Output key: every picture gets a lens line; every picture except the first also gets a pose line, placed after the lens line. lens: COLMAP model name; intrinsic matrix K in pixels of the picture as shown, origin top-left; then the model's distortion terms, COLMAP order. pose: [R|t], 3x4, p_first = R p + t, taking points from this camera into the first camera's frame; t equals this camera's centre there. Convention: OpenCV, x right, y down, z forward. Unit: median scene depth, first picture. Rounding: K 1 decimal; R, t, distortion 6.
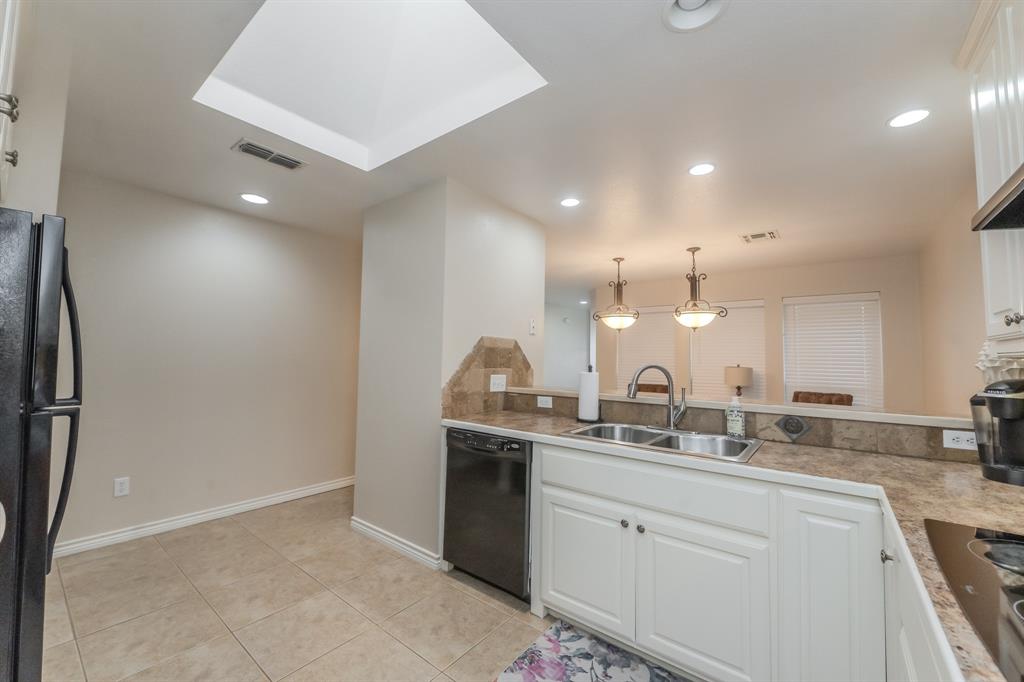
lens RADIAL K [[409.0, 0, 511.4], [0, 409.0, 341.5], [0, 0, 1]] dist [-0.003939, -0.000316]
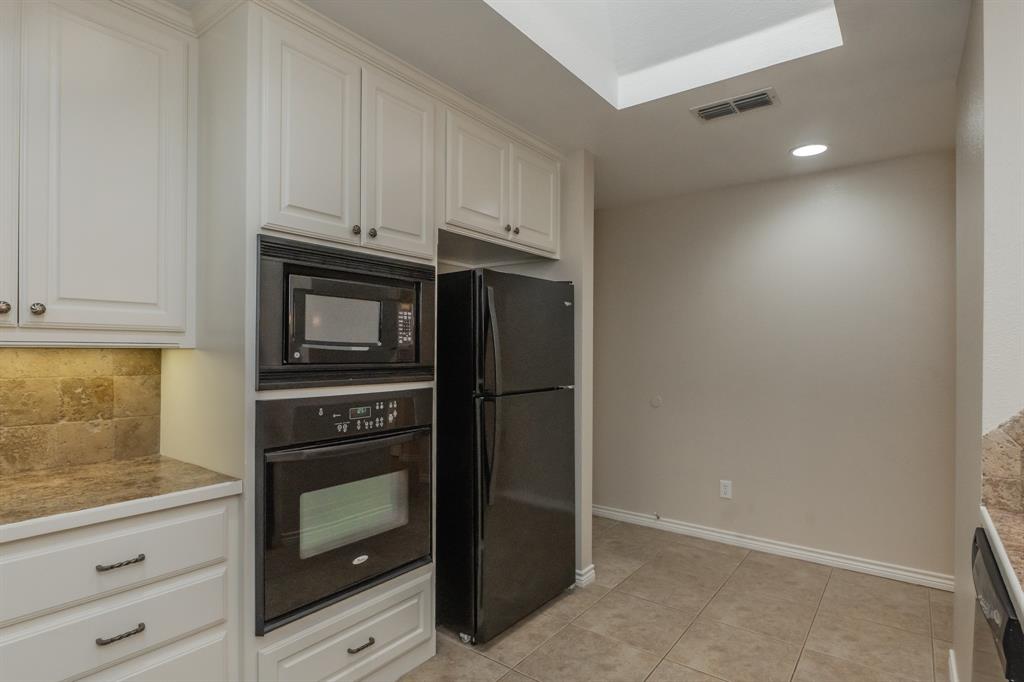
lens RADIAL K [[532.3, 0, 511.3], [0, 532.3, 348.4], [0, 0, 1]] dist [-0.001073, 0.000244]
pose [[0.021088, -0.027104, -0.999410, 0.392918], [0.035837, 0.999011, -0.026337, 0.025346], [0.999135, -0.035260, 0.022039, 0.490188]]
